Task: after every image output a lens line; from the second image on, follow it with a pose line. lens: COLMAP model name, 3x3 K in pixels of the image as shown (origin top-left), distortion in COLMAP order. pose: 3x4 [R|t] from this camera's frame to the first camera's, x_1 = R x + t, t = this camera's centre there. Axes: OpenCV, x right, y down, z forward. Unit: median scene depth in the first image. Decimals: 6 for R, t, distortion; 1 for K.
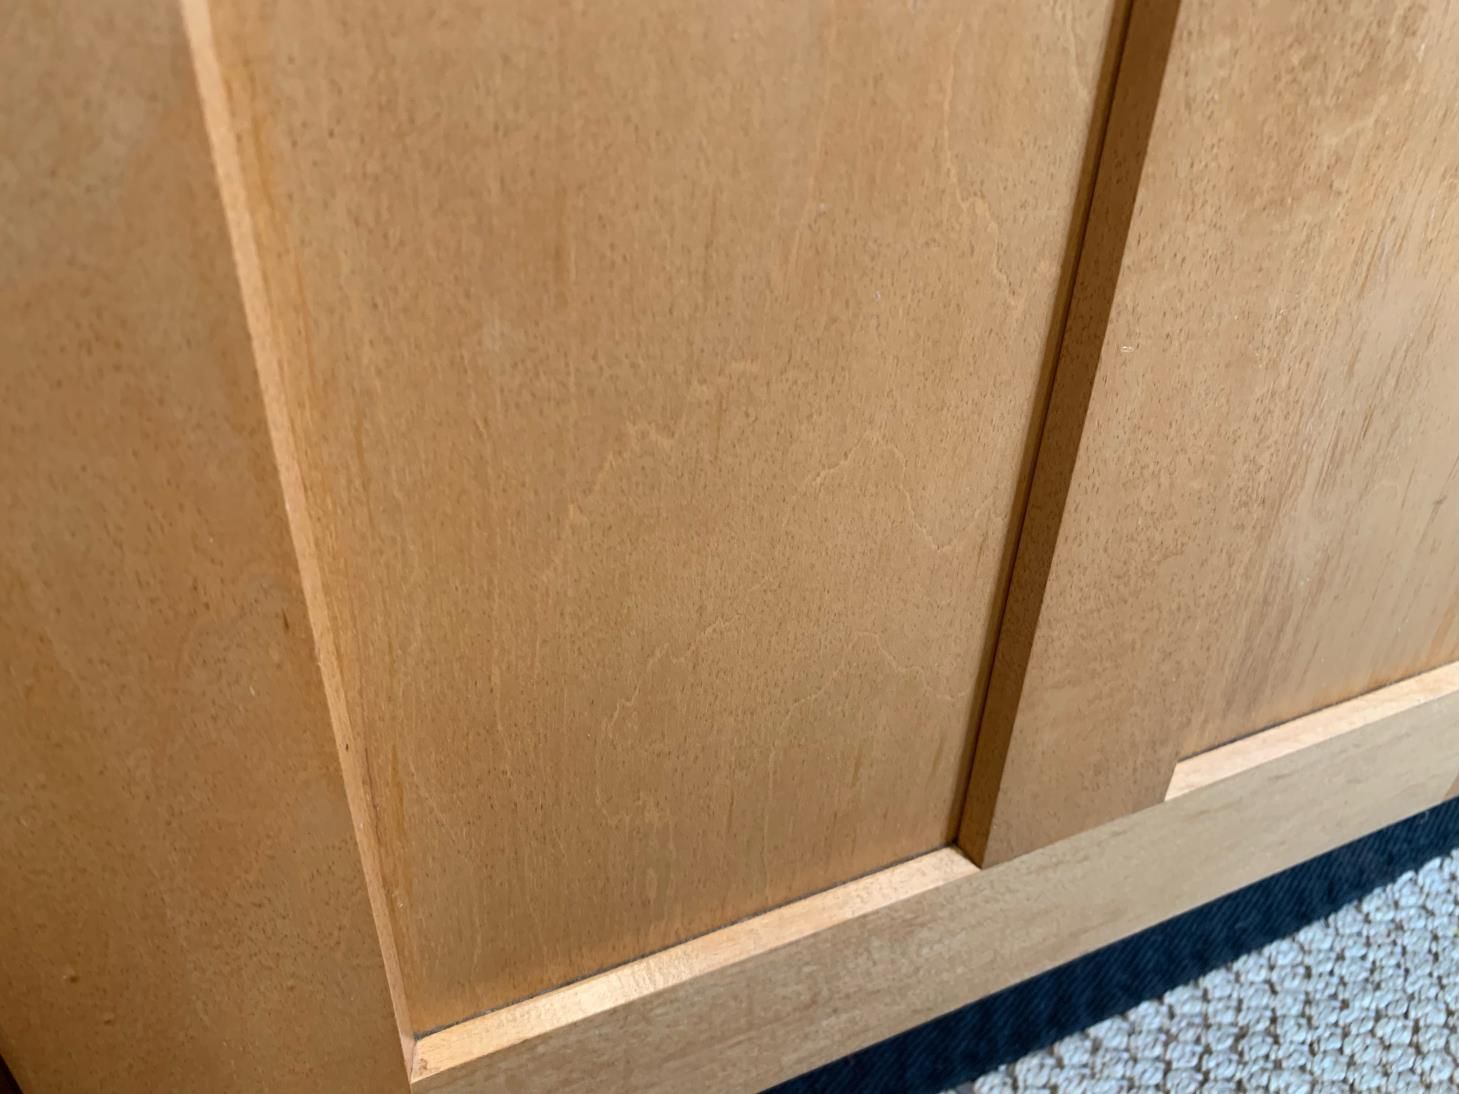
lens RADIAL K [[1173.7, 0, 720.4], [0, 1173.7, 533.1], [0, 0, 1]] dist [-0.012492, -0.001836]
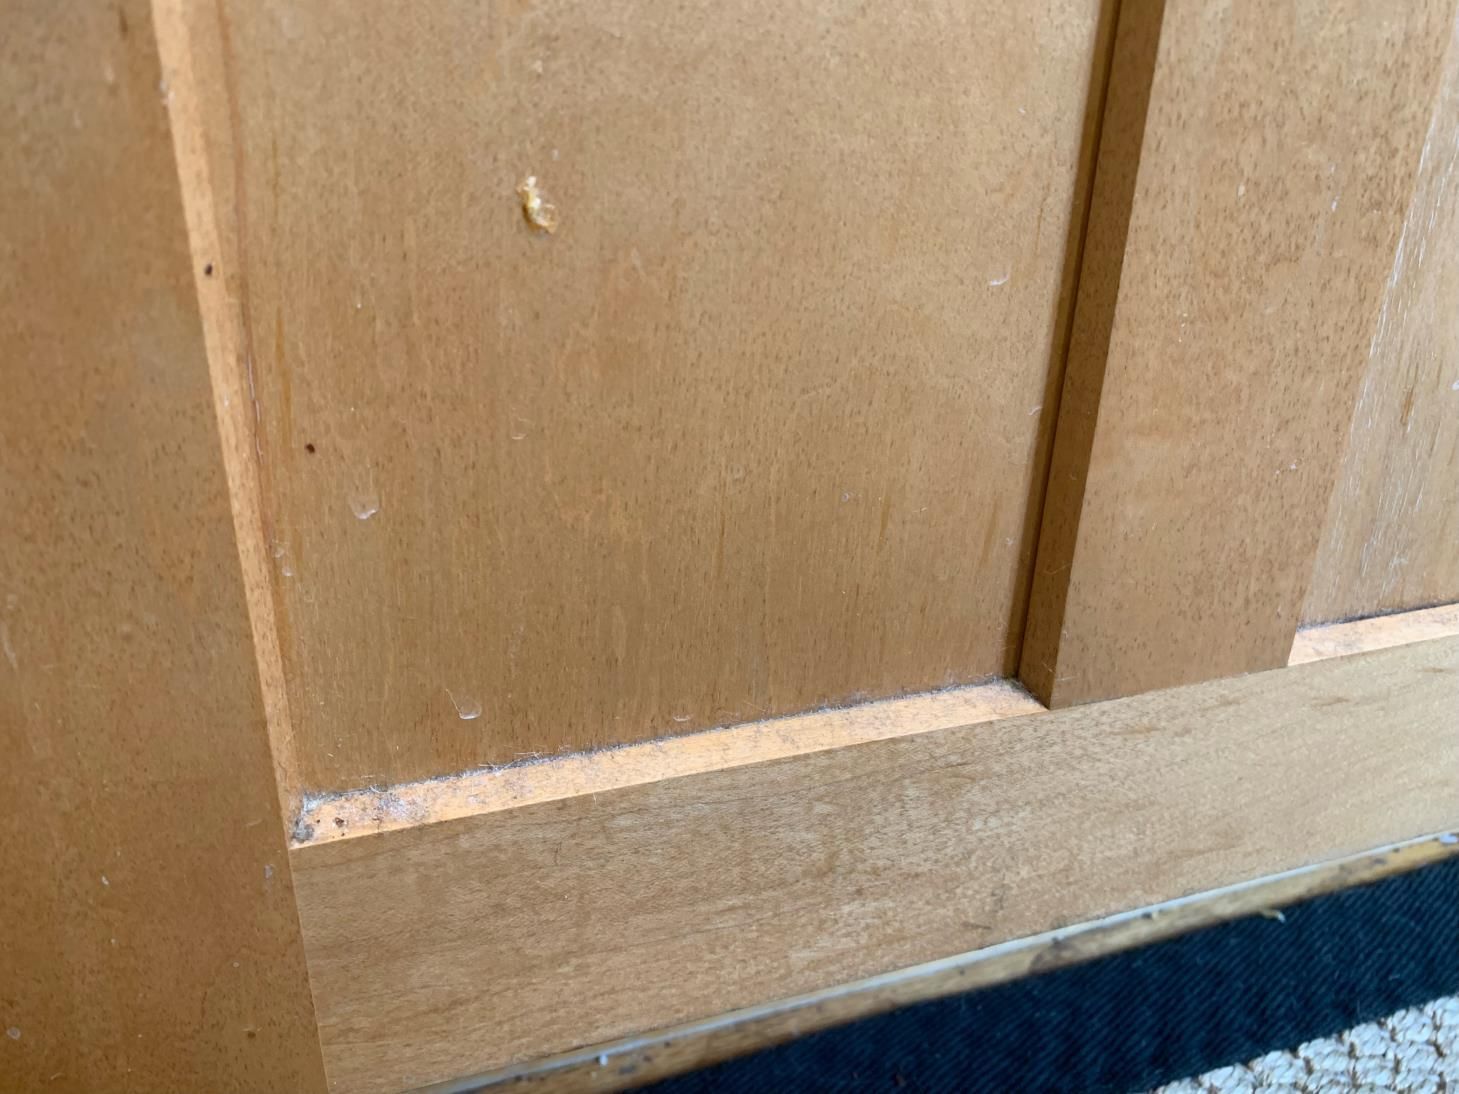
lens RADIAL K [[1173.7, 0, 734.8], [0, 1173.7, 556.5], [0, 0, 1]] dist [-0.012492, -0.001836]
pose [[0.995282, 0.039106, -0.088793, 0.088828], [-0.053068, 0.985562, -0.160781, 0.370691], [0.081224, 0.164735, 0.982988, 0.213576]]
